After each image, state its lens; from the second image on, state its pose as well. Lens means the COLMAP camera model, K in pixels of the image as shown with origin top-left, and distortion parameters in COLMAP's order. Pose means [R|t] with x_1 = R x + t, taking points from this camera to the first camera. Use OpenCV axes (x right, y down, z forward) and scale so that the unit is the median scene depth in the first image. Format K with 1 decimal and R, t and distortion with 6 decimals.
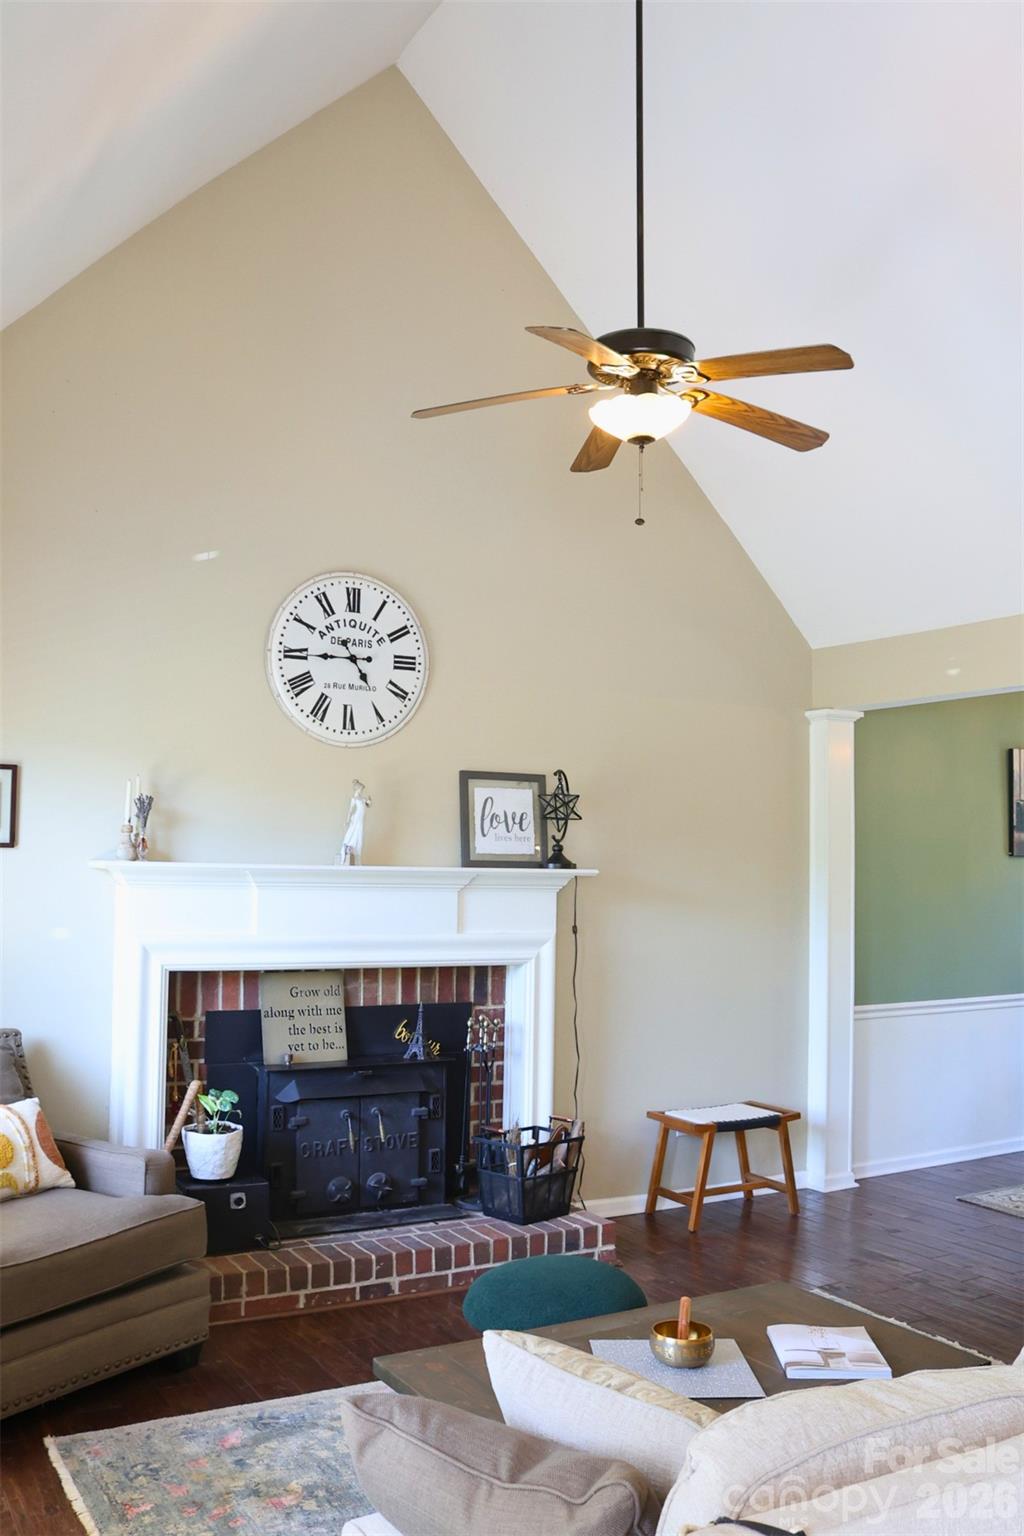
lens RADIAL K [[1361.6, 0, 539.3], [0, 1361.6, 767.9], [0, 0, 1]] dist [-0.164062, 0.157538]
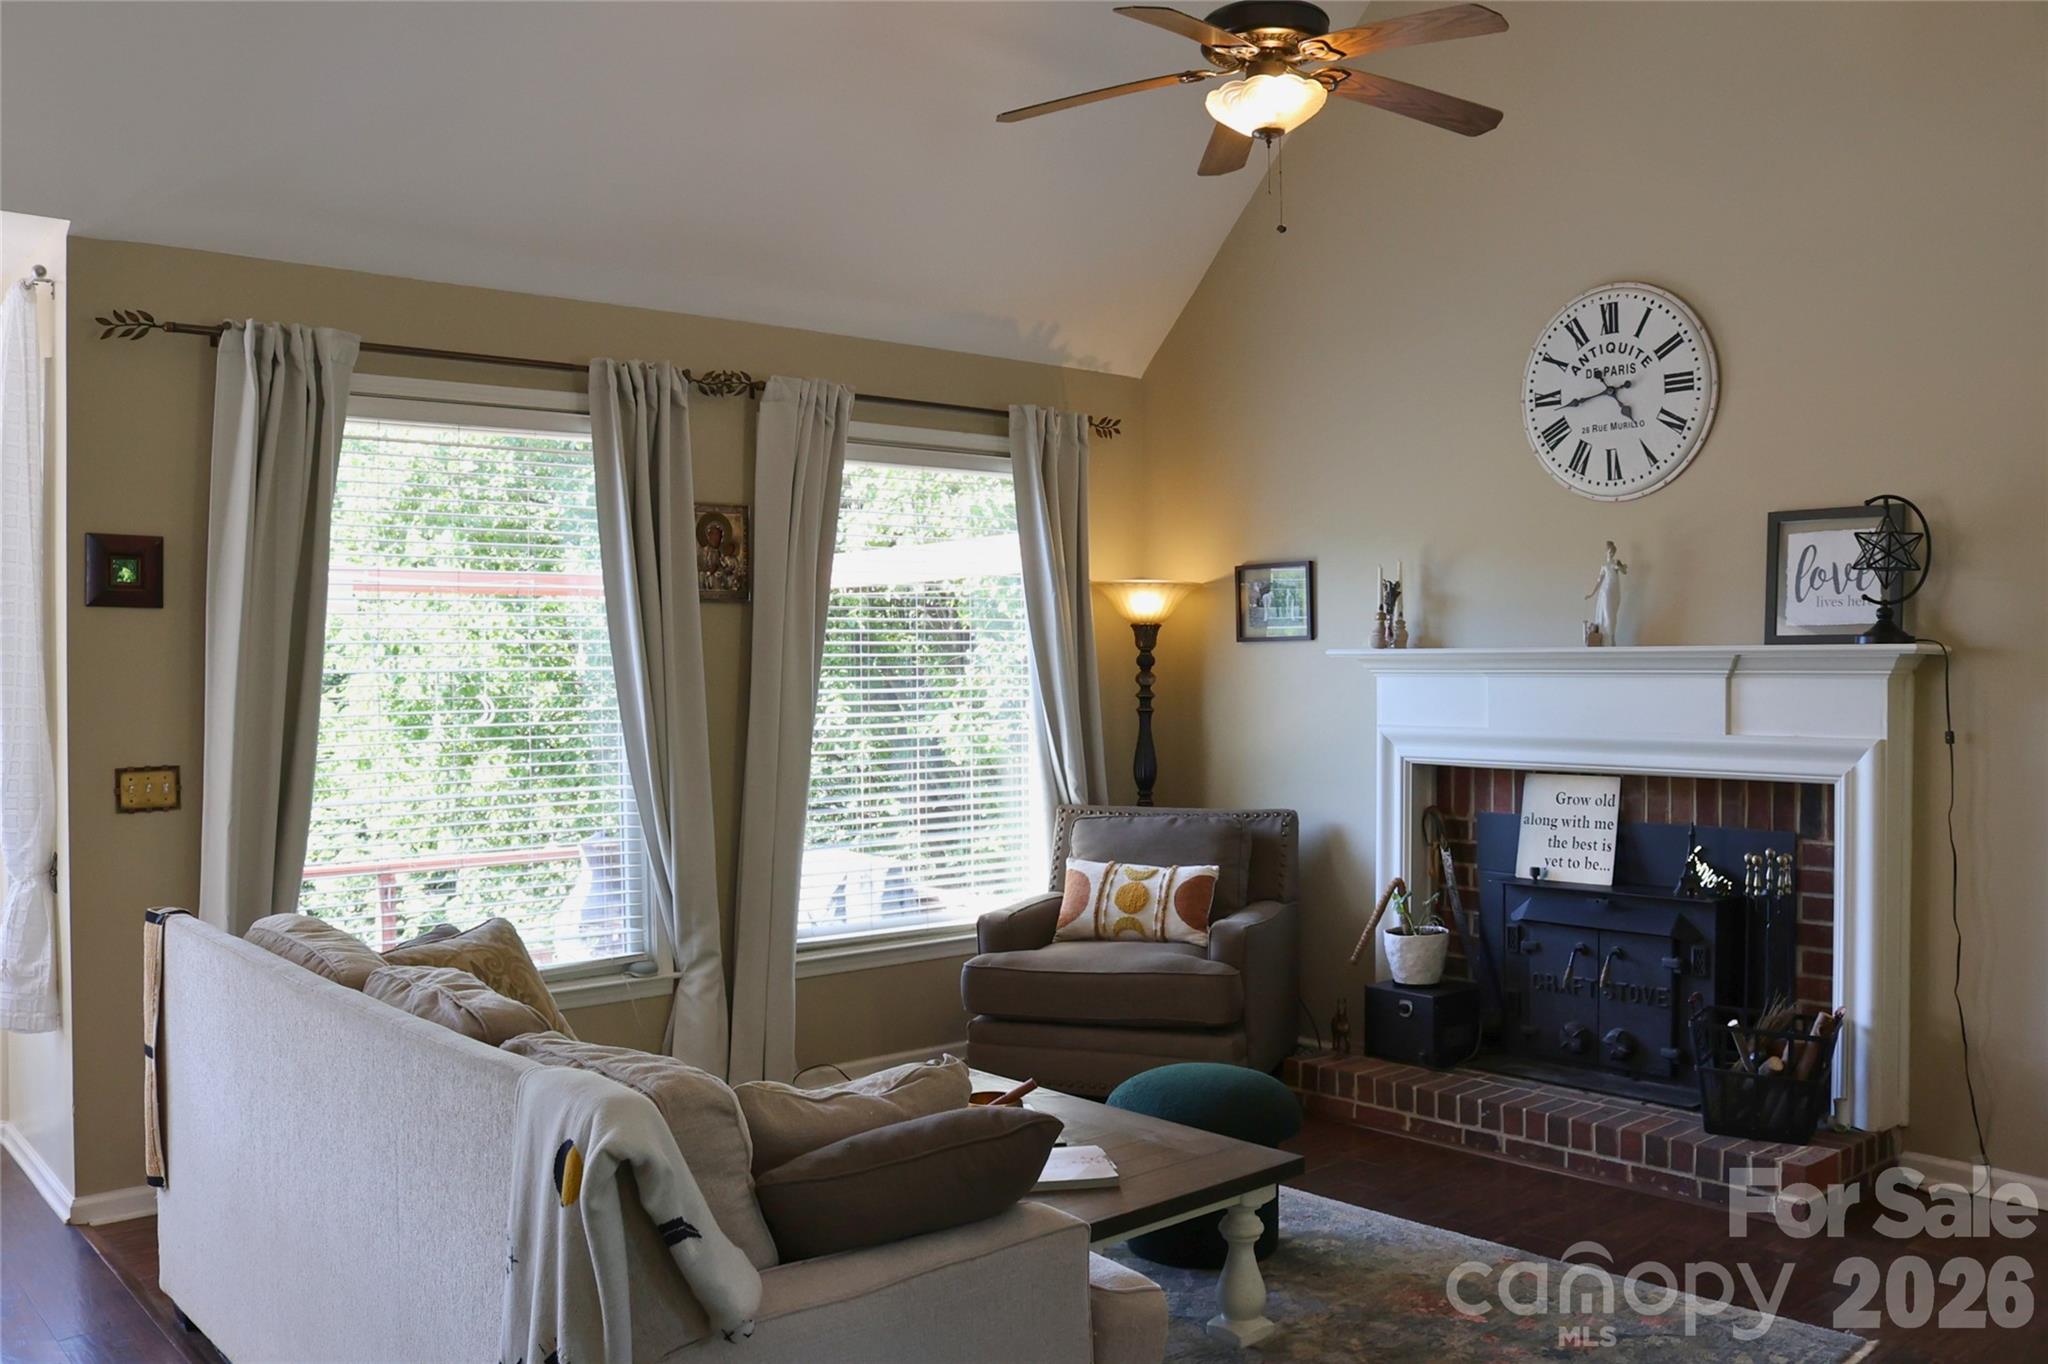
lens RADIAL K [[1770.3, 0, 1023.7], [0, 1770.3, 657.0], [0, 0, 1]] dist [-0.150886, 0.140418]
pose [[0.180700, -0.020466, -0.983325, 0.800097], [0.076628, 0.997037, -0.006669, 0.056218], [0.980549, -0.074145, 0.181733, 0.451788]]
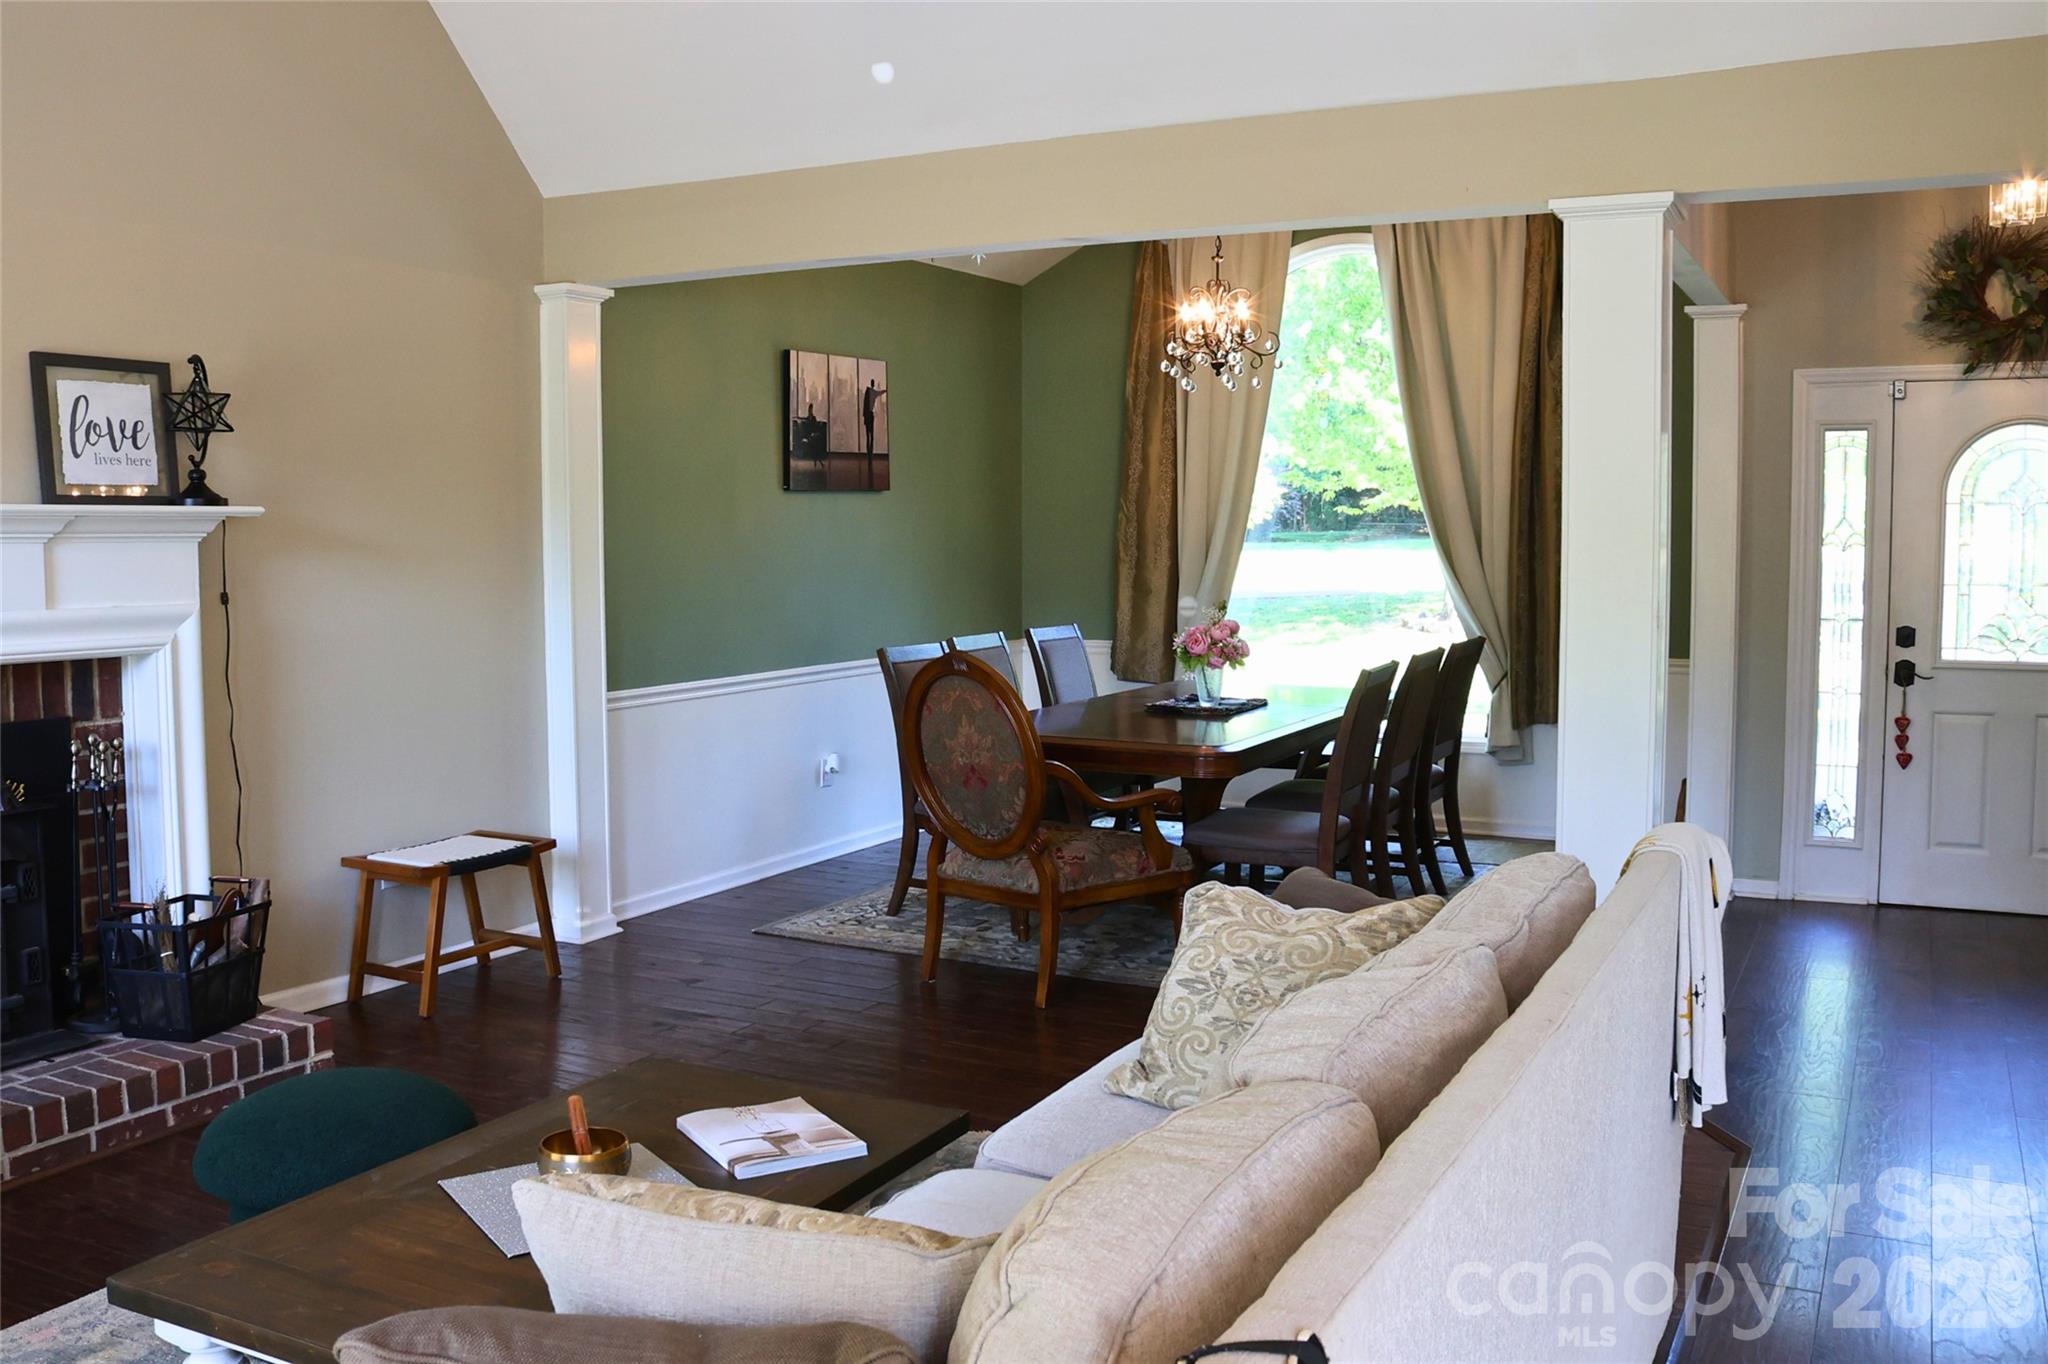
lens RADIAL K [[1770.3, 0, 1023.7], [0, 1770.3, 657.0], [0, 0, 1]] dist [-0.150886, 0.140418]
pose [[0.850011, -0.055975, 0.523782, -0.091363], [-0.019796, 0.990241, 0.137949, 0.024651], [-0.526393, -0.127627, 0.840608, 0.084729]]
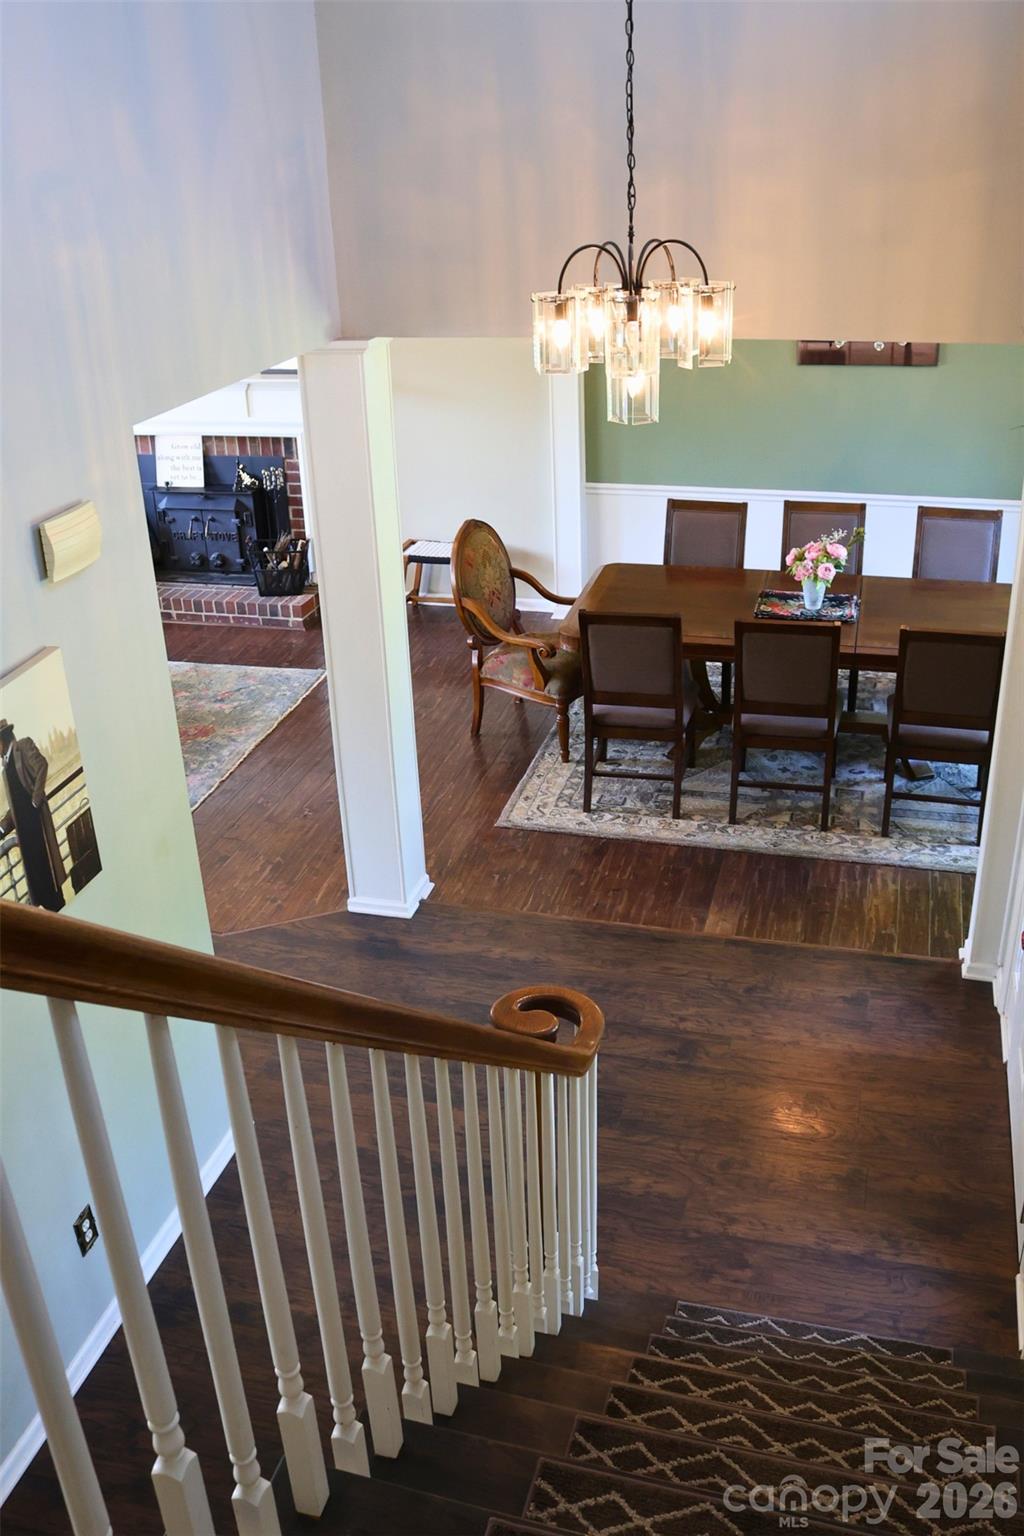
lens RADIAL K [[1327.7, 0, 512.0], [0, 1327.7, 768.0], [0, 0, 1]] dist [-0.150886, 0.140418]
pose [[0.687973, 0.283720, -0.667979, 1.308457], [0.097623, 0.875871, 0.472566, -0.215847], [0.719140, -0.390323, 0.574878, 0.167476]]
